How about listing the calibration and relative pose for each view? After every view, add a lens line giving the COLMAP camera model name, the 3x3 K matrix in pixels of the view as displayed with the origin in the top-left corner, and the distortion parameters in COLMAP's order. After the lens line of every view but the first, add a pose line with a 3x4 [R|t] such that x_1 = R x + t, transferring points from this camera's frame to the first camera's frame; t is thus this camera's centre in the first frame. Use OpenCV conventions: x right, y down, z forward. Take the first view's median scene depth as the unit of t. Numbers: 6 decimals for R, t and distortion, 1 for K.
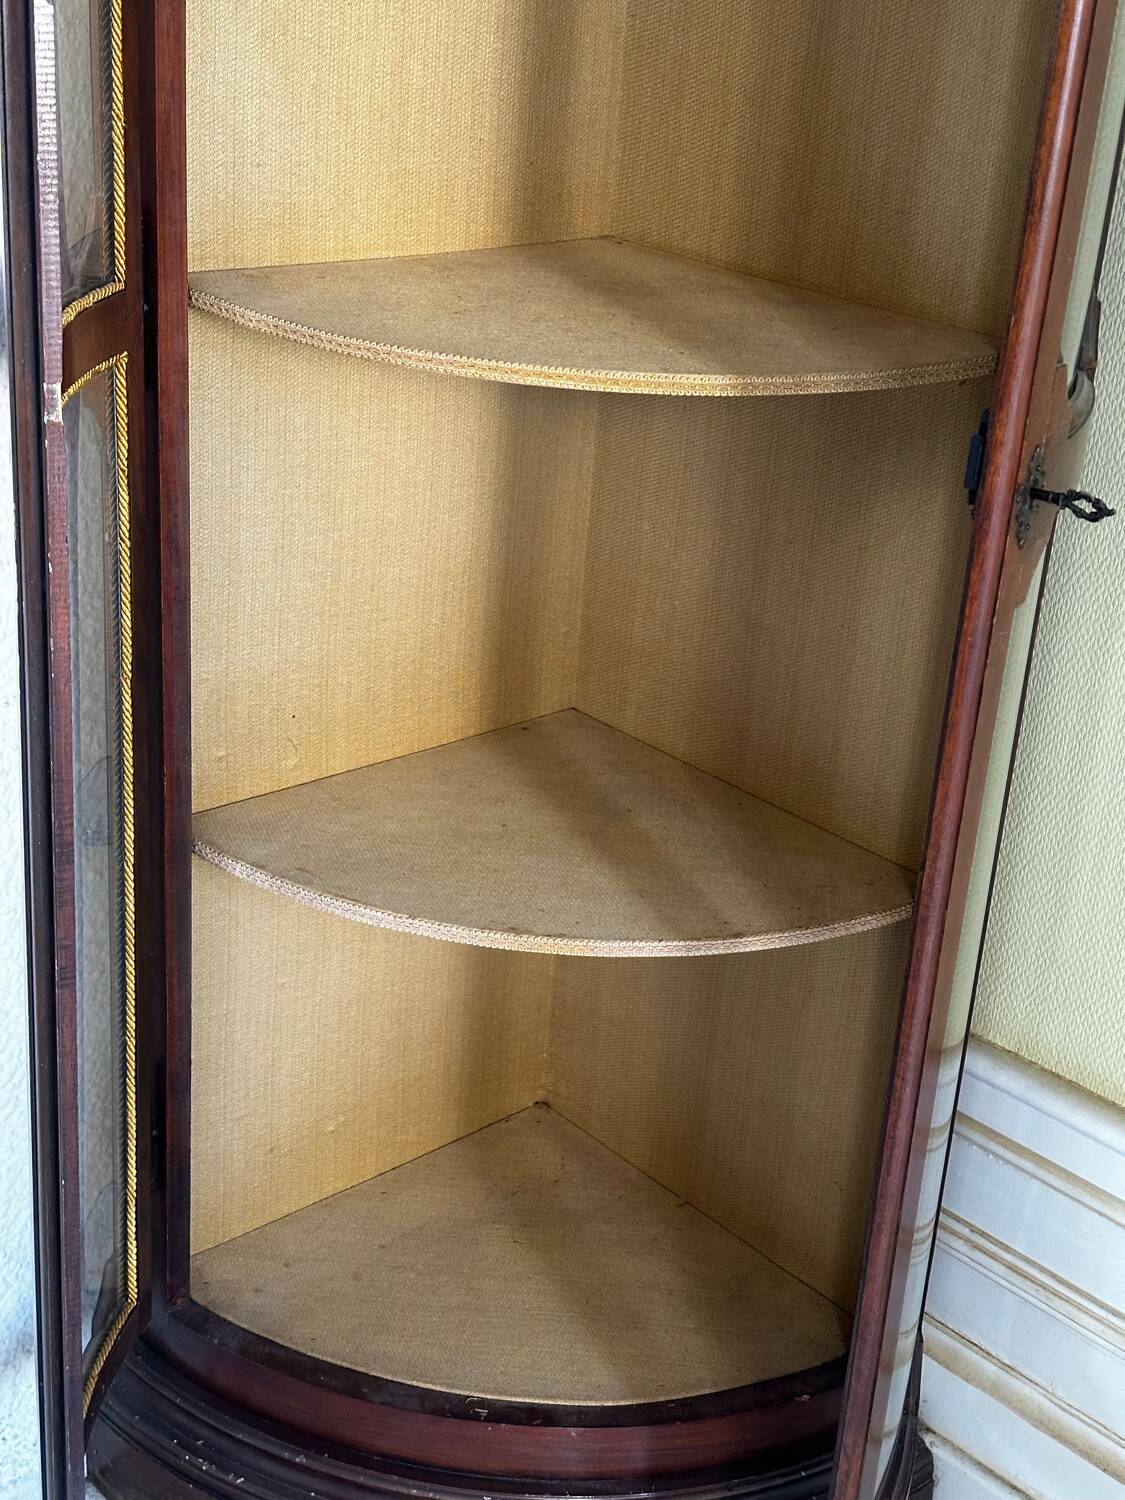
lens RADIAL K [[2068.9, 0, 577.6], [0, 2068.9, 742.7], [0, 0, 1]] dist [0.200535, -0.464590]
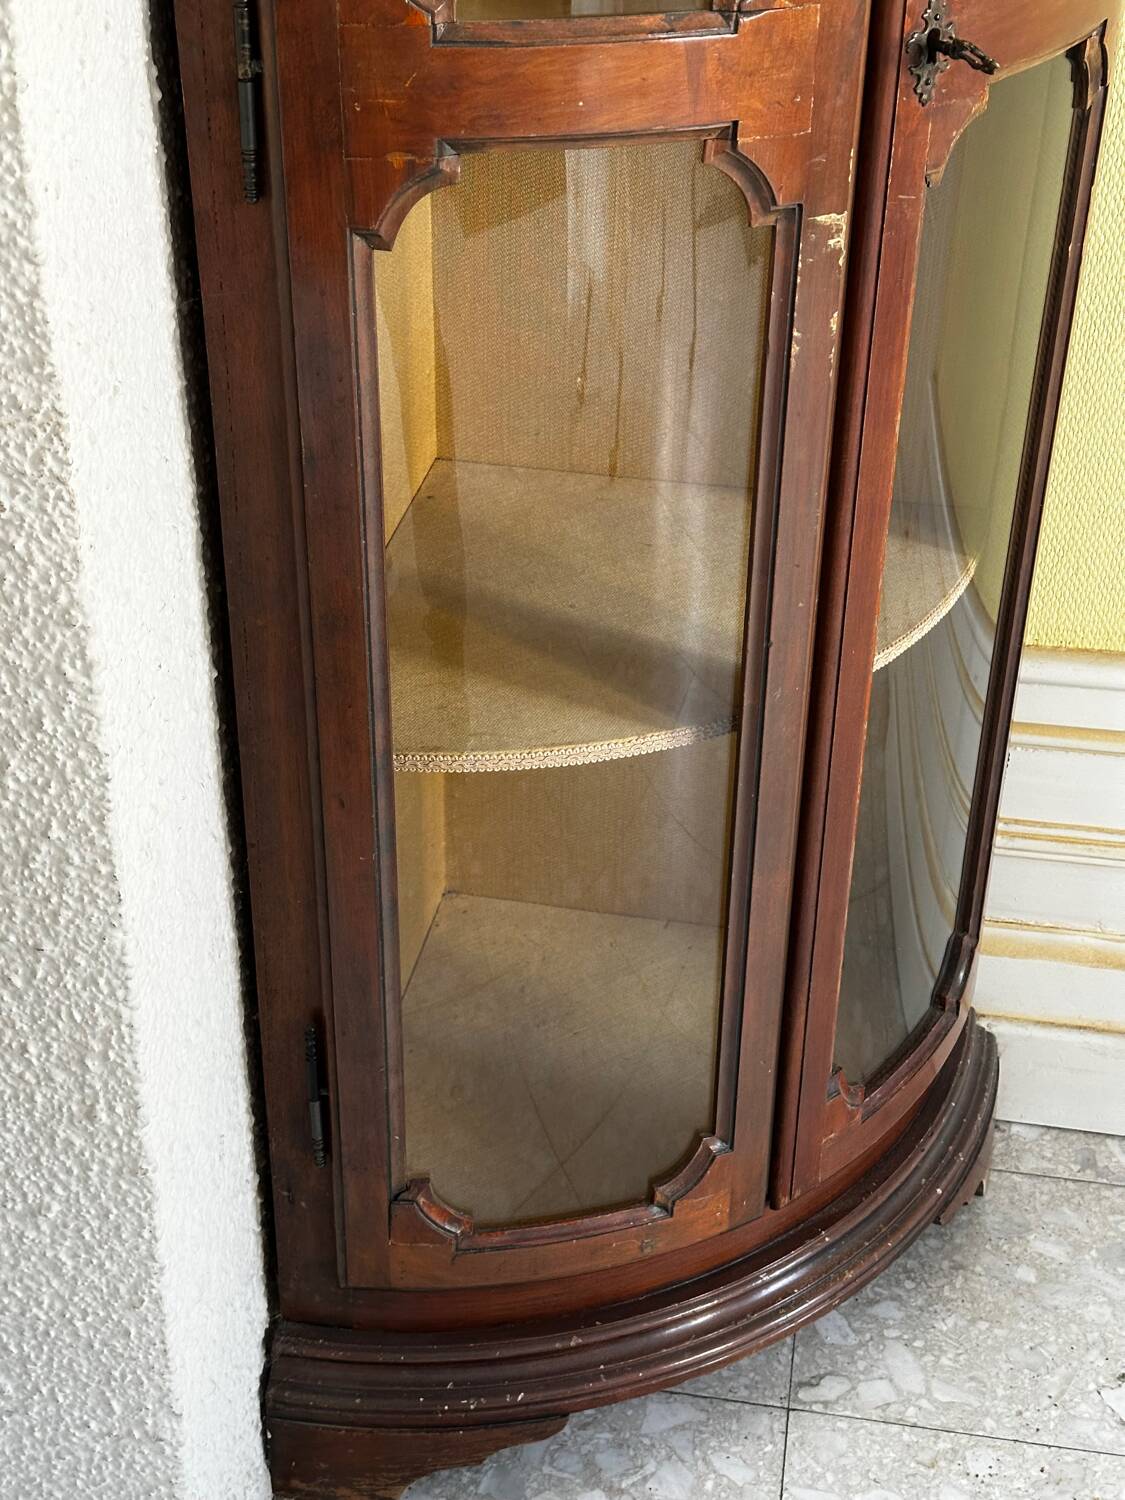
lens RADIAL K [[2073.4, 0, 566.5], [0, 2073.4, 730.0], [0, 0, 1]] dist [0.225103, -0.574204]
pose [[0.798566, -0.366801, 0.477232, -0.469503], [0.274687, 0.927572, 0.253291, -0.132284], [-0.535575, -0.071180, 0.841483, 0.263023]]
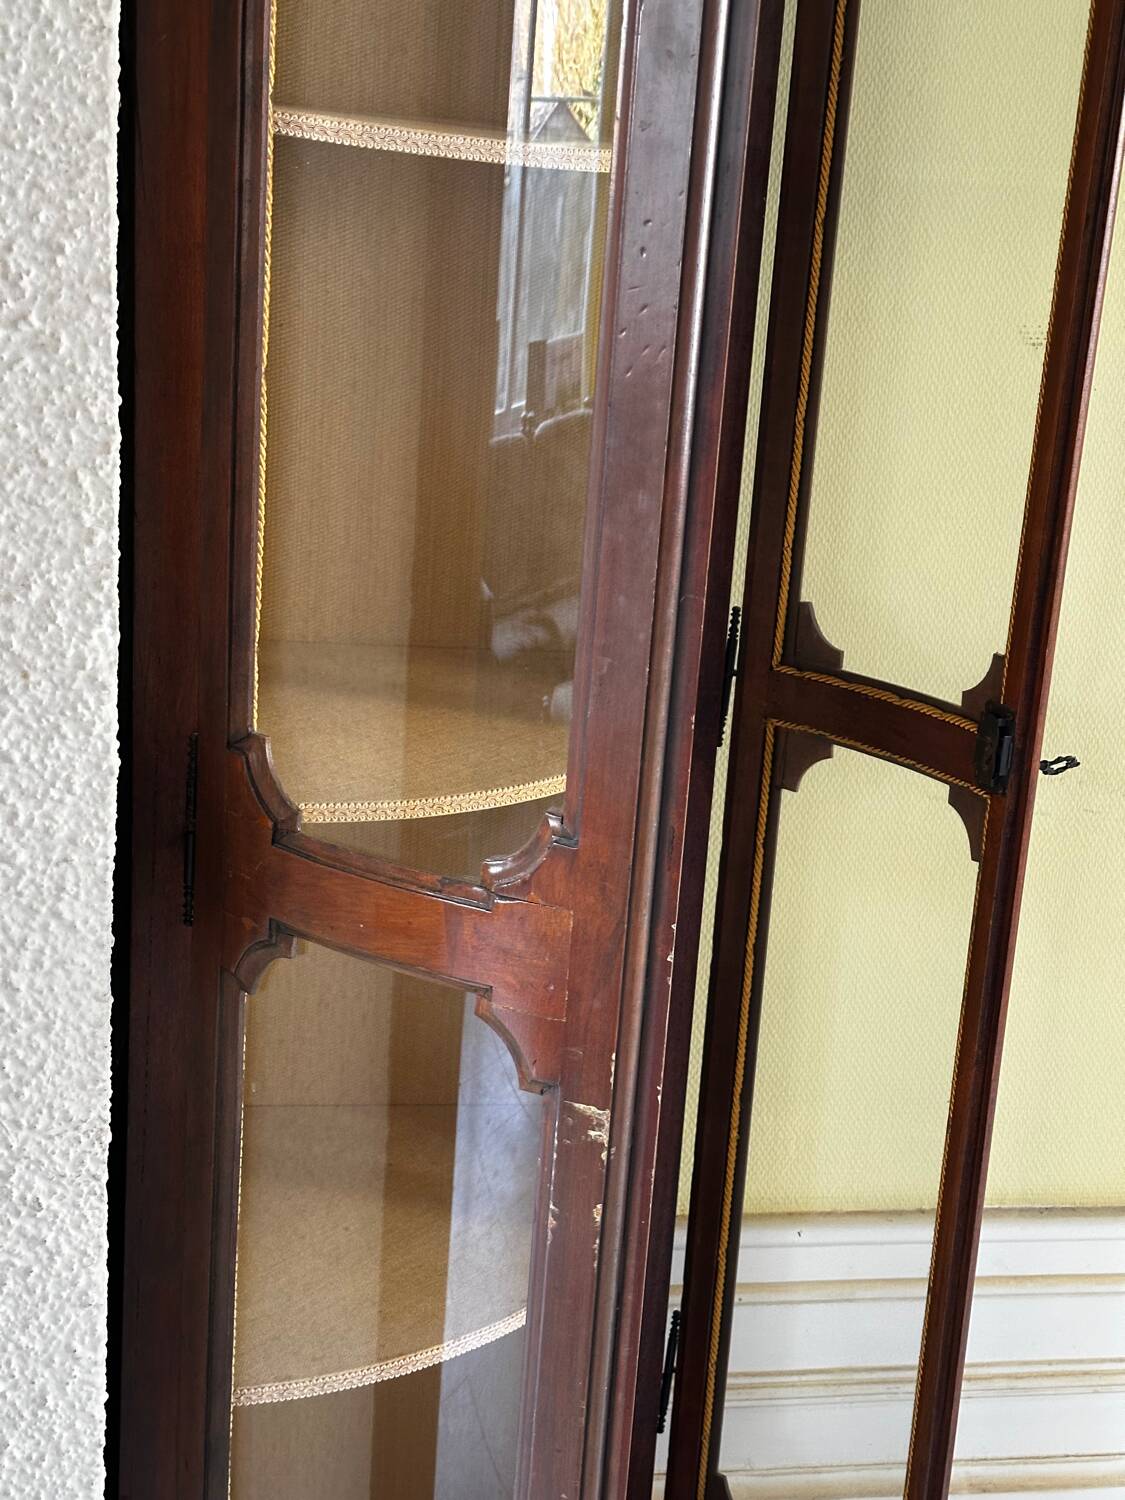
lens RADIAL K [[2078.7, 0, 580.5], [0, 2078.7, 742.7], [0, 0, 1]] dist [0.227310, -0.563202]
pose [[0.557426, -0.257226, 0.789374, -0.697551], [0.296756, 0.949712, 0.099916, -0.244243], [-0.775379, 0.178555, 0.605727, 0.268939]]
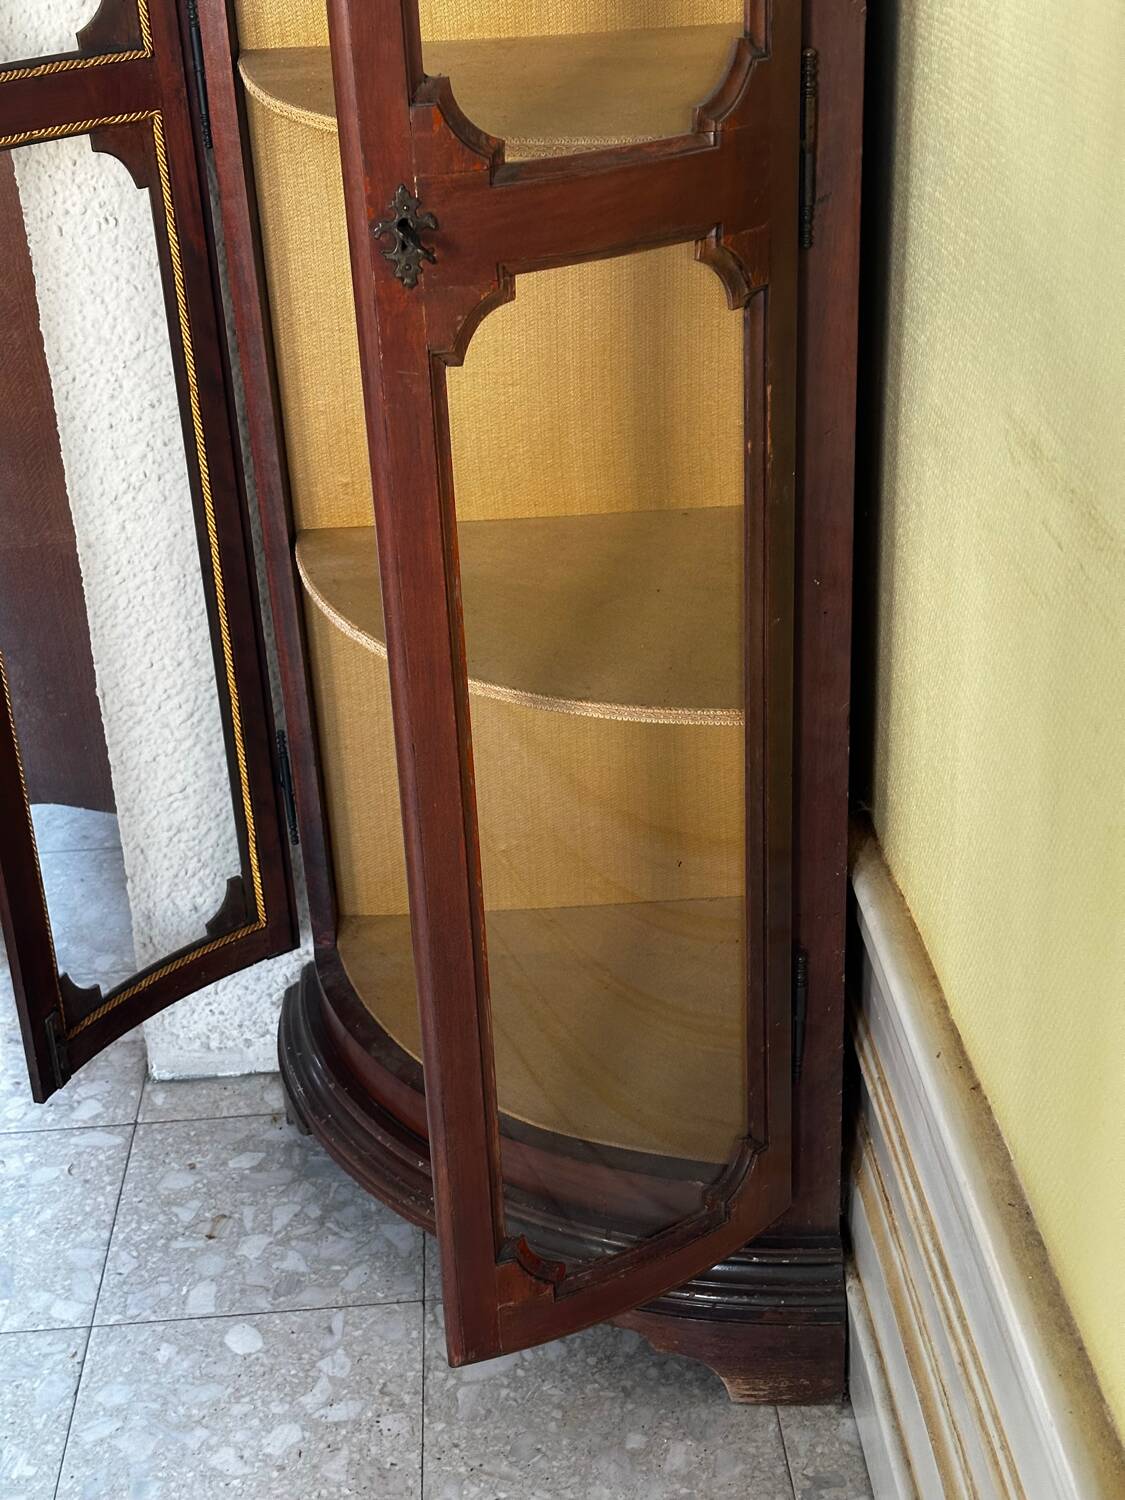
lens RADIAL K [[2073.5, 0, 571.7], [0, 2073.5, 741.4], [0, 0, 1]] dist [0.181339, -0.355559]
pose [[0.755446, 0.194563, -0.625657, 0.666677], [-0.162192, 0.980705, 0.109137, 0.000947], [0.634819, 0.019030, 0.772426, 0.178035]]
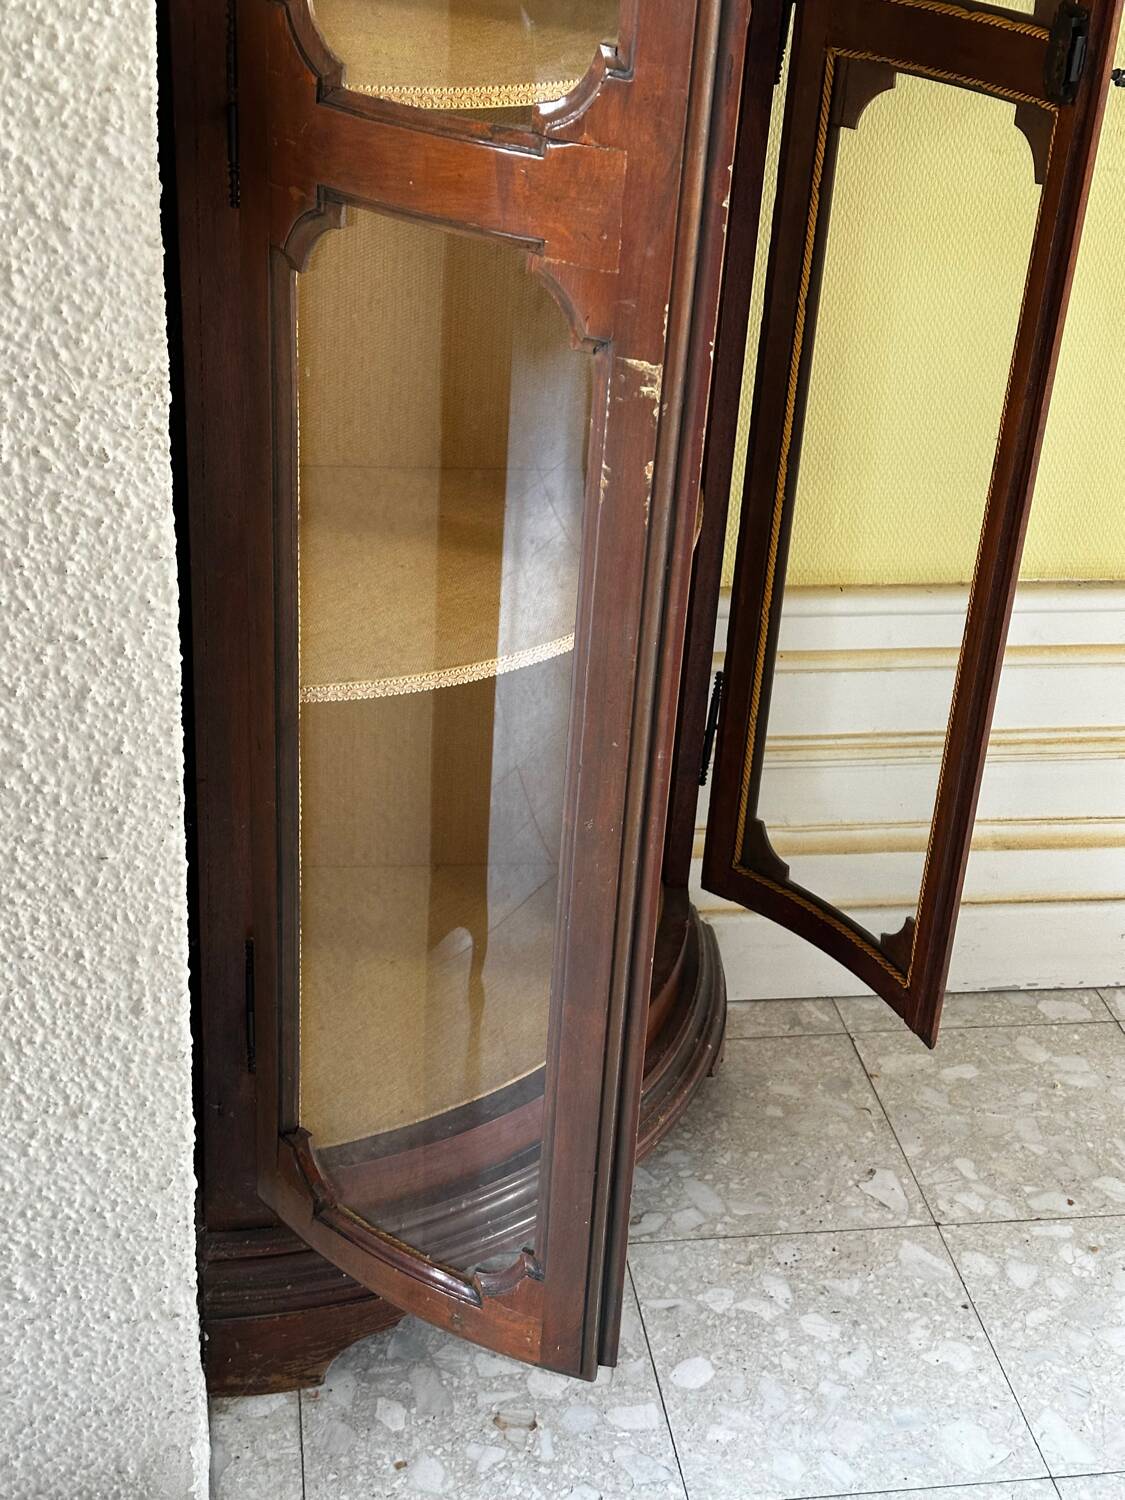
lens RADIAL K [[2074.0, 0, 577.1], [0, 2074.0, 730.2], [0, 0, 1]] dist [0.184525, -0.366643]
pose [[0.574150, -0.419365, 0.703196, -0.731278], [0.299759, 0.906901, 0.296099, -0.162075], [-0.761903, 0.040784, 0.646406, 0.280362]]
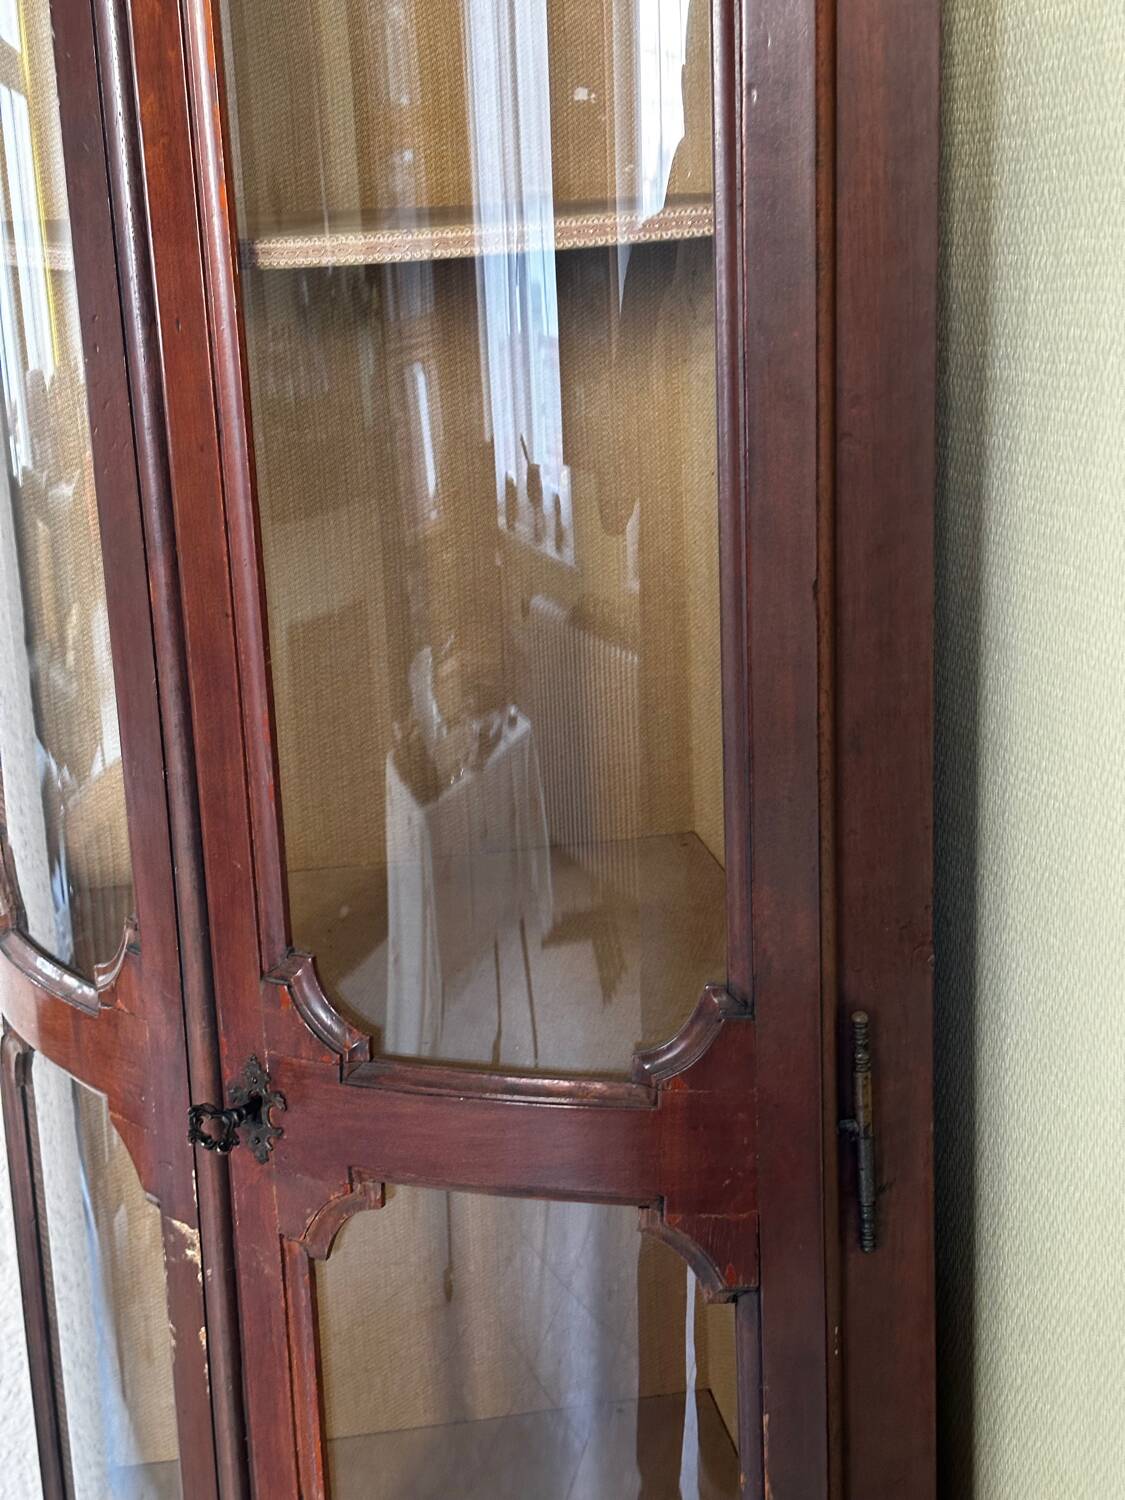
lens RADIAL K [[2081.4, 0, 587.2], [0, 2081.4, 767.7], [0, 0, 1]] dist [0.271727, -0.588399]
pose [[0.834363, 0.039350, -0.549809, 0.448935], [-0.121431, 0.986066, -0.113705, -0.172219], [0.537673, 0.161635, 0.827515, 0.295590]]
